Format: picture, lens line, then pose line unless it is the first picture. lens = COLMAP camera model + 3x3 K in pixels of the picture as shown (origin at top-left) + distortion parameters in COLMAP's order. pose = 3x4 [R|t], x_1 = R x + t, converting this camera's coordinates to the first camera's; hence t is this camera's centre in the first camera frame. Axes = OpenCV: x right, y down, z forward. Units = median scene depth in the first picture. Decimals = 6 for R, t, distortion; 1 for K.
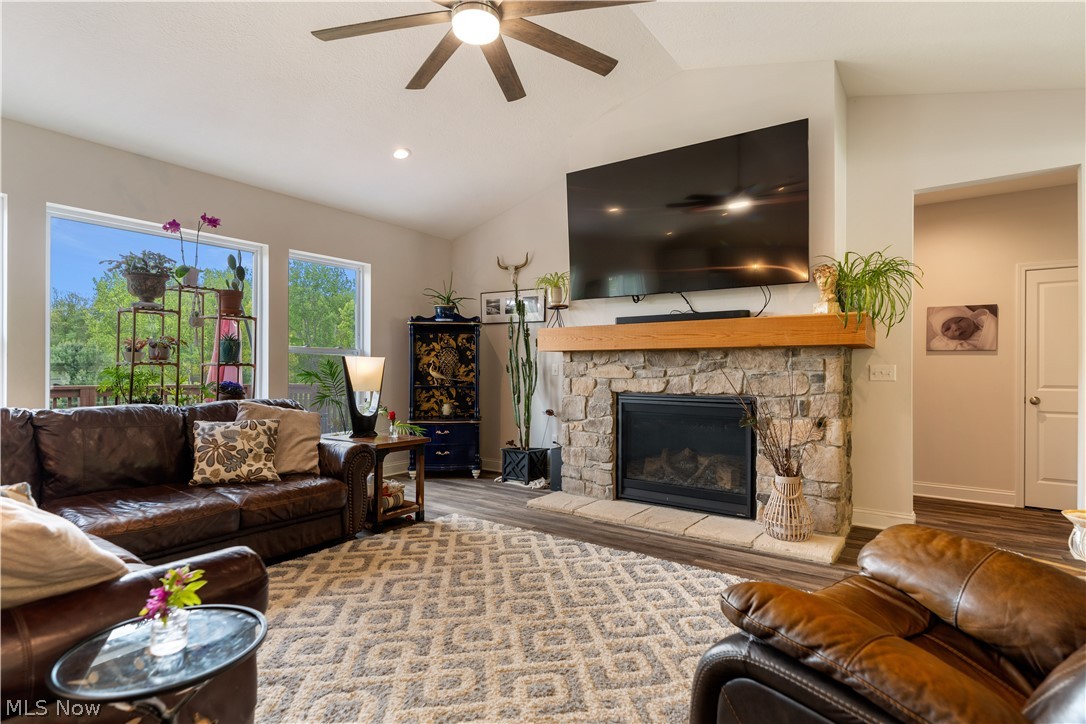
lens RADIAL K [[549.7, 0, 543.2], [0, 549.7, 368.0], [0, 0, 1]] dist [-0.006328, 0.003822]
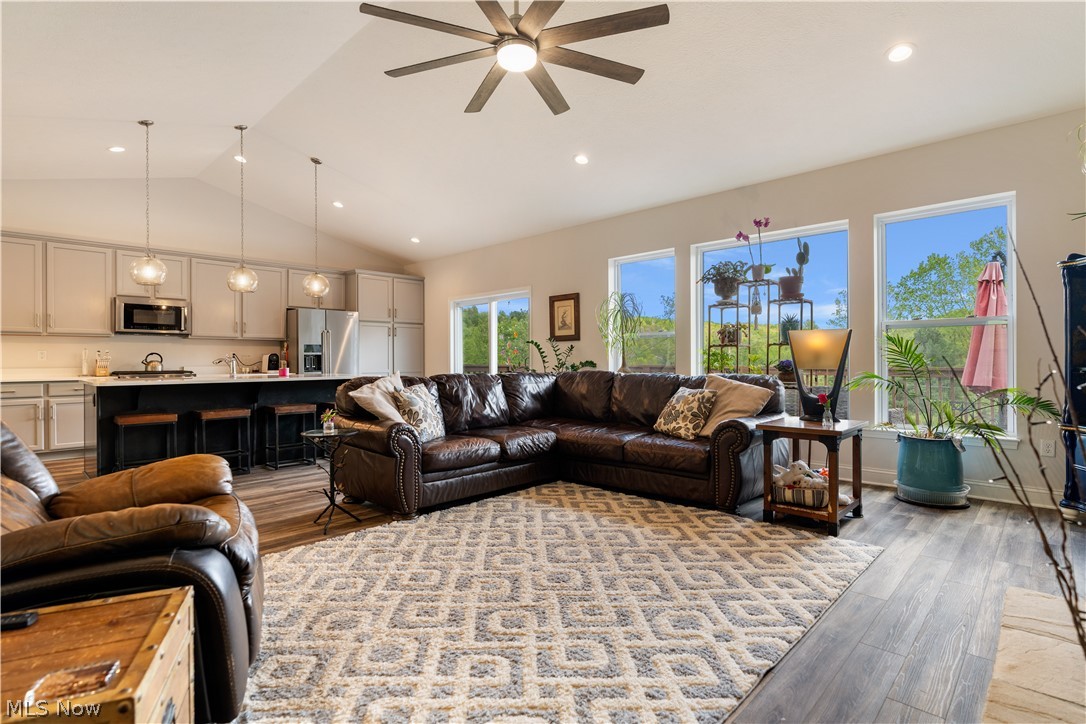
lens RADIAL K [[549.7, 0, 553.1], [0, 549.7, 356.6], [0, 0, 1]] dist [-0.006328, 0.003822]
pose [[-0.144691, -0.011549, -0.989409, 0.630122], [0.010467, 0.999858, -0.013202, 0.030772], [0.989422, -0.012266, -0.144550, 0.743596]]
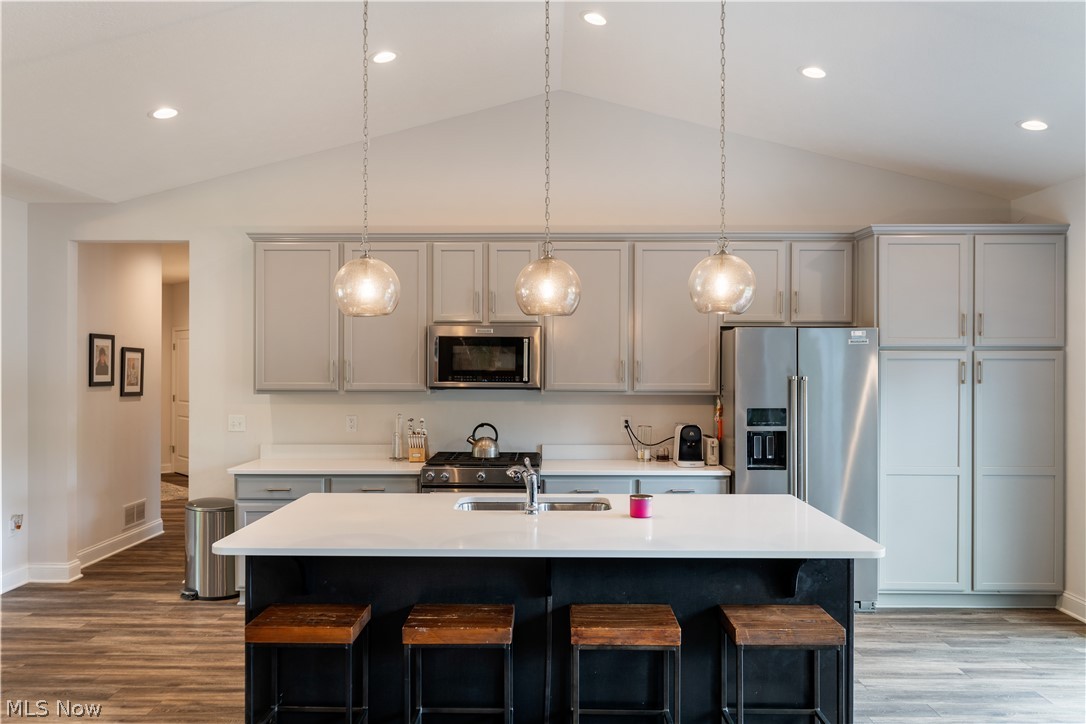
lens RADIAL K [[828.4, 0, 538.6], [0, 828.4, 363.1], [0, 0, 1]] dist [0.012519, -0.003525]
pose [[-0.825518, -0.006110, -0.564343, -0.130336], [-0.003083, 0.999975, -0.006317, -0.105361], [0.564367, -0.003475, -0.825517, 0.494021]]
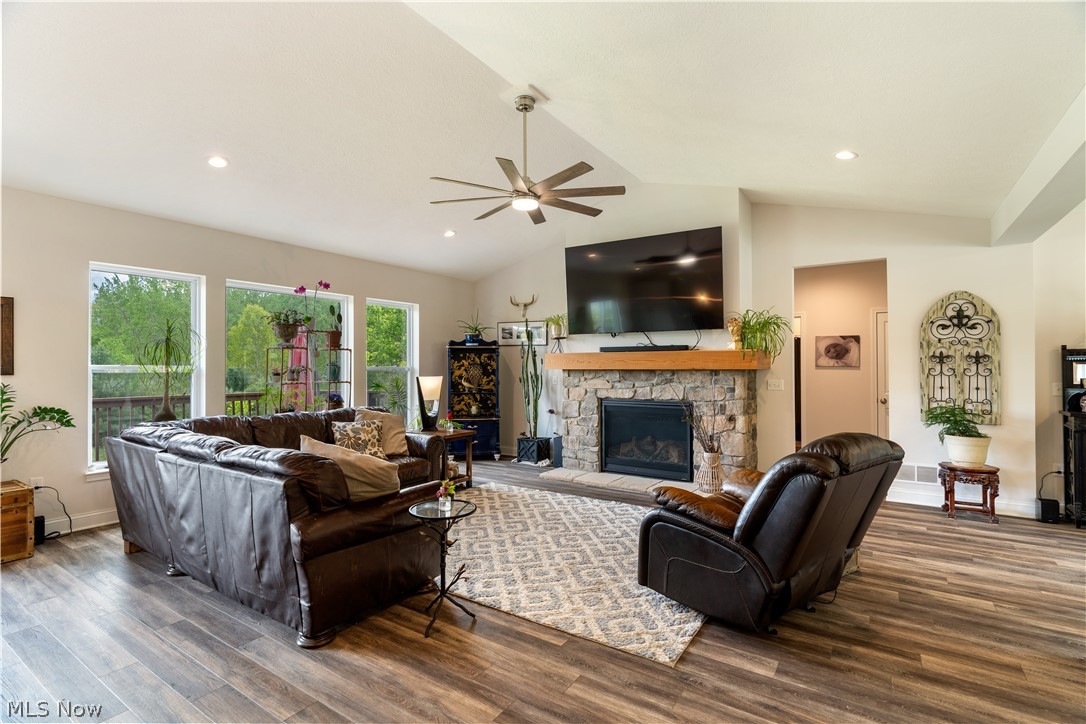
lens RADIAL K [[517.9, 0, 541.6], [0, 517.9, 361.6], [0, 0, 1]] dist [-0.004077, 0.000534]
pose [[0.999482, -0.007172, 0.031376, -0.074745], [0.007367, 0.999954, -0.006092, -0.052272], [-0.031331, 0.006320, 0.999489, -0.418917]]
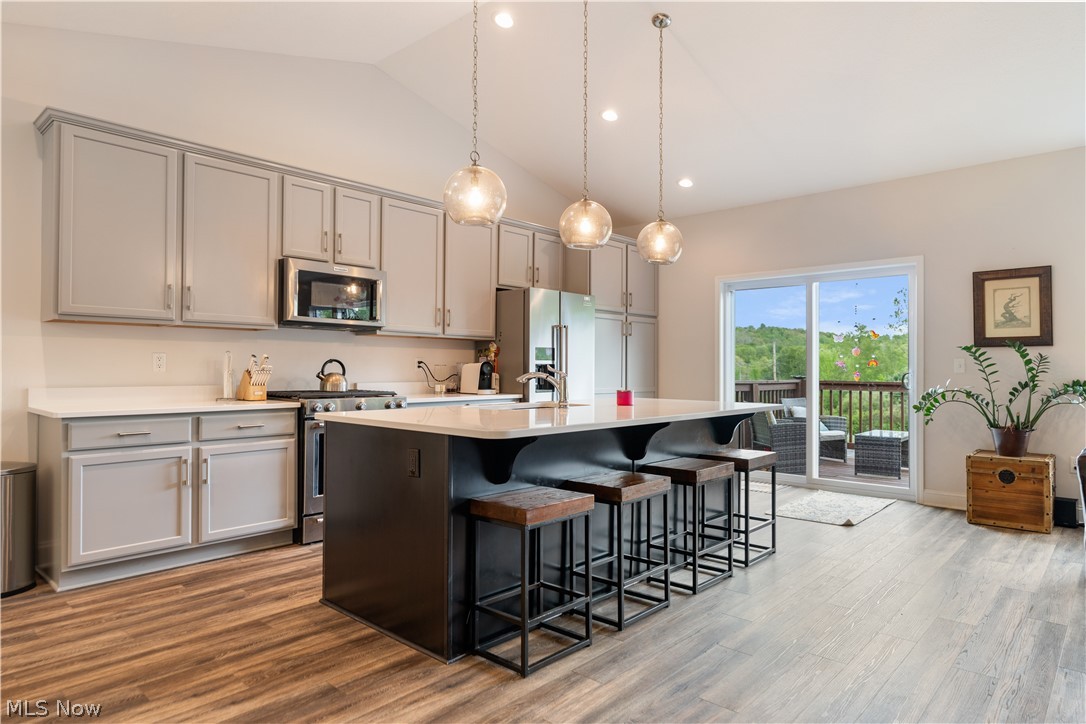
lens RADIAL K [[653.2, 0, 548.0], [0, 653.2, 359.8], [0, 0, 1]] dist [-0.003730, 0.003761]
pose [[-0.115145, -0.020241, -0.993143, 0.237384], [0.000251, 0.999792, -0.020406, 0.008851], [0.993349, -0.002599, -0.115115, -0.191795]]
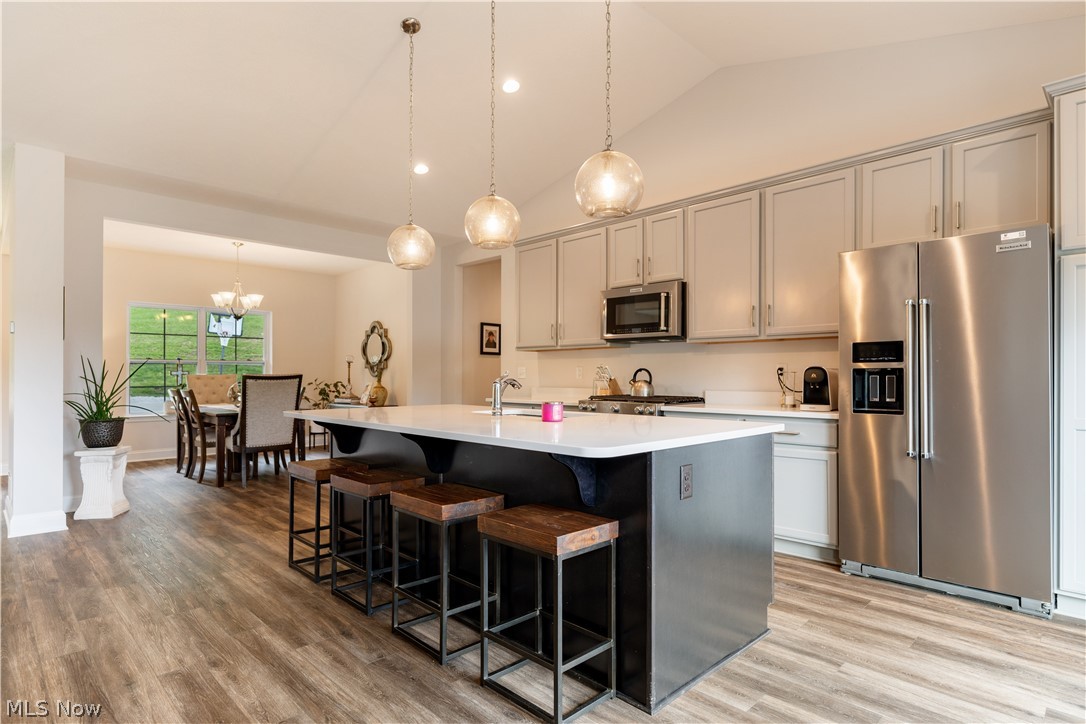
lens RADIAL K [[578.3, 0, 537.6], [0, 578.3, 367.7], [0, 0, 1]] dist [0.003382, 0.001201]
pose [[-0.982275, -0.004136, 0.187400, -0.839915], [-0.007616, 0.999812, -0.017856, 0.005842], [-0.187291, -0.018966, -0.982121, 0.472262]]
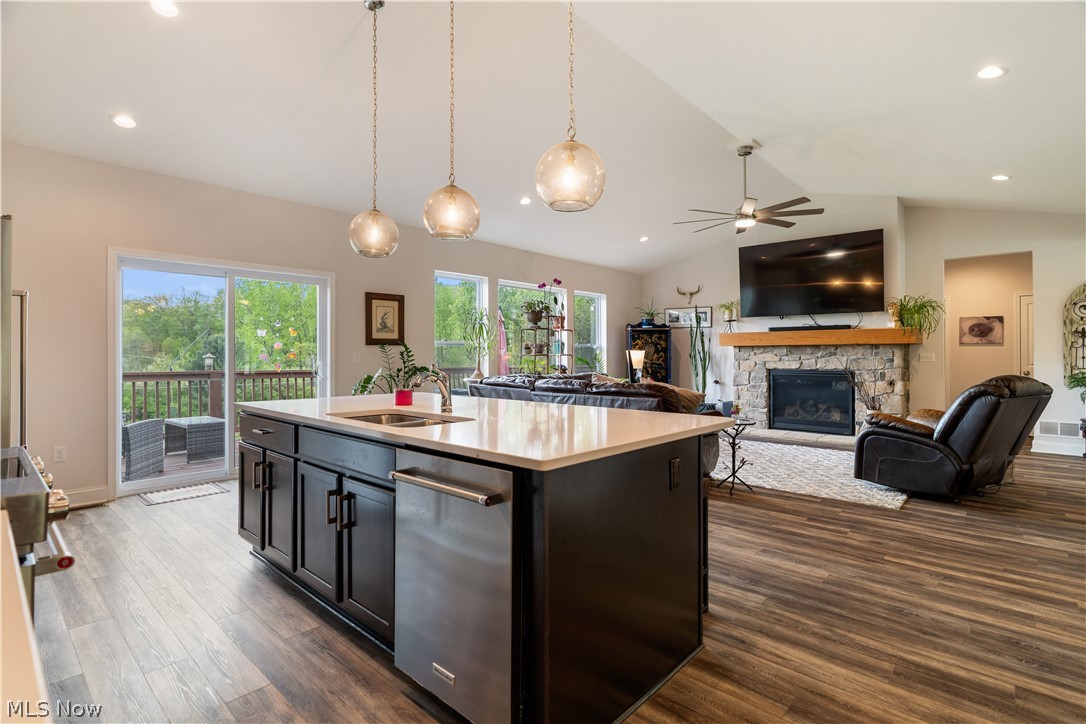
lens RADIAL K [[517.9, 0, 548.5], [0, 517.9, 354.1], [0, 0, 1]] dist [-0.004077, 0.000534]
pose [[0.993170, -0.007047, -0.116460, -0.444448], [0.007246, 0.999973, 0.001287, -0.013478], [0.116448, -0.002122, 0.993195, -0.877401]]
